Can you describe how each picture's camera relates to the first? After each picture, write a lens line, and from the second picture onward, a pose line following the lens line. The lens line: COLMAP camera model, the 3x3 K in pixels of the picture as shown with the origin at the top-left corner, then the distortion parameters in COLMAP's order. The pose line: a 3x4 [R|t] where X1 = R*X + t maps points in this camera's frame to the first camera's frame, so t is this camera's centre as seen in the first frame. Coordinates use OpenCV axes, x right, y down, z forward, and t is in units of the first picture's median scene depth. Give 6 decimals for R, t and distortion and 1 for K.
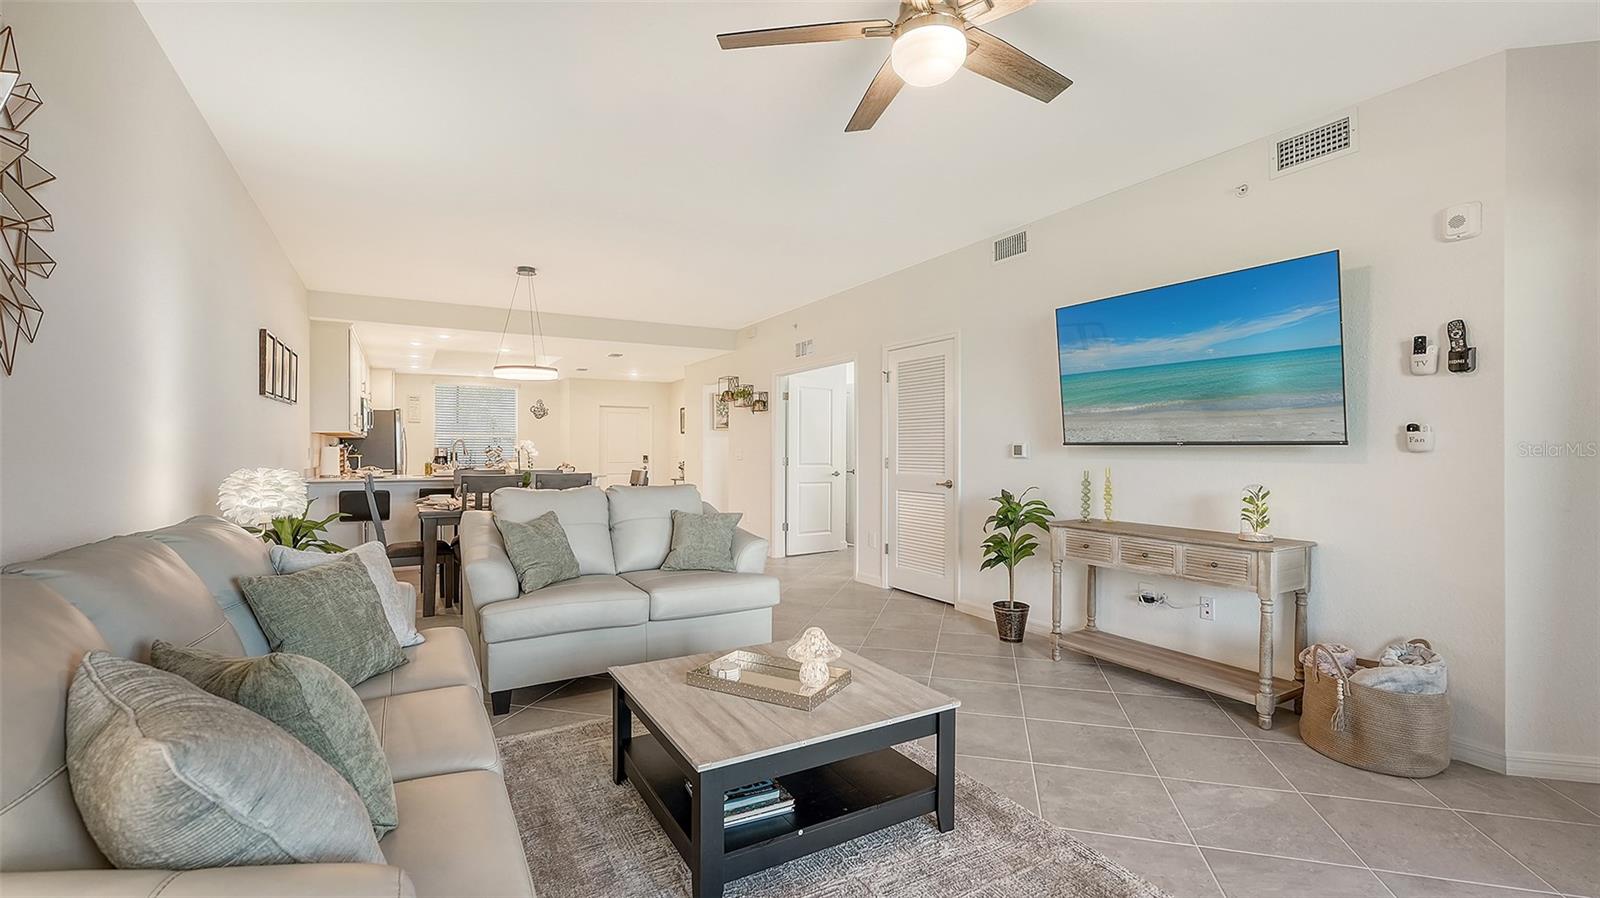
lens RADIAL K [[688.0, 0, 814.9], [0, 688.0, 444.8], [0, 0, 1]] dist [0.002242, 0.000060]
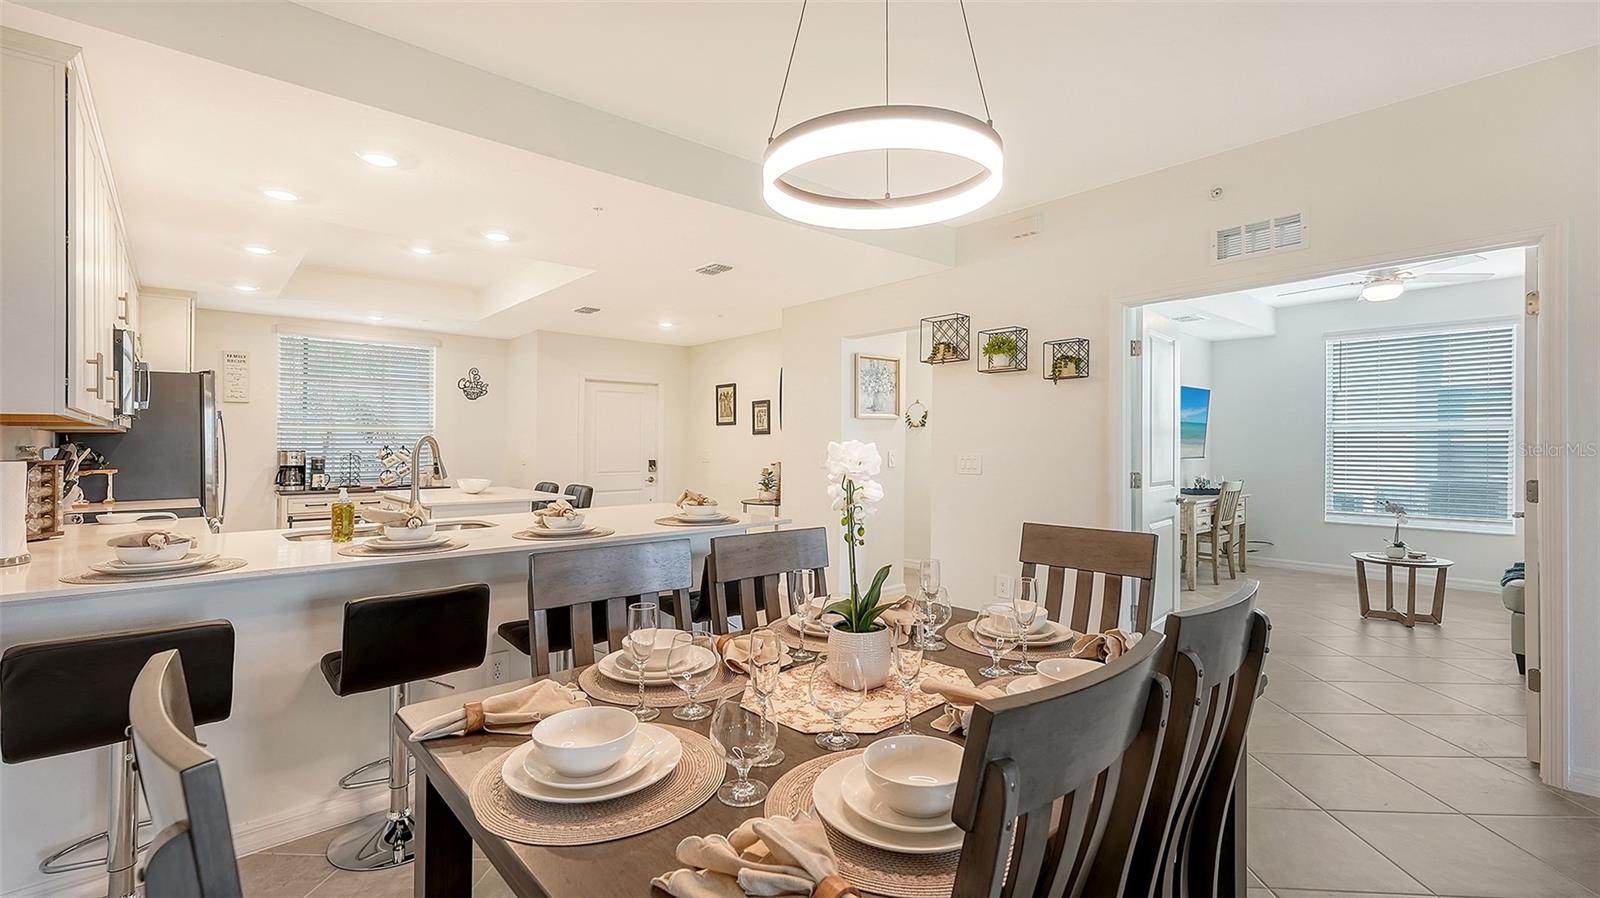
lens RADIAL K [[668.9, 0, 797.6], [0, 668.9, 442.0], [0, 0, 1]] dist [-0.001822, 0.000054]
pose [[0.978714, -0.001642, 0.205221, -0.368818], [0.001078, 0.999995, 0.002864, -0.004421], [-0.205225, -0.002582, 0.978712, 0.567437]]
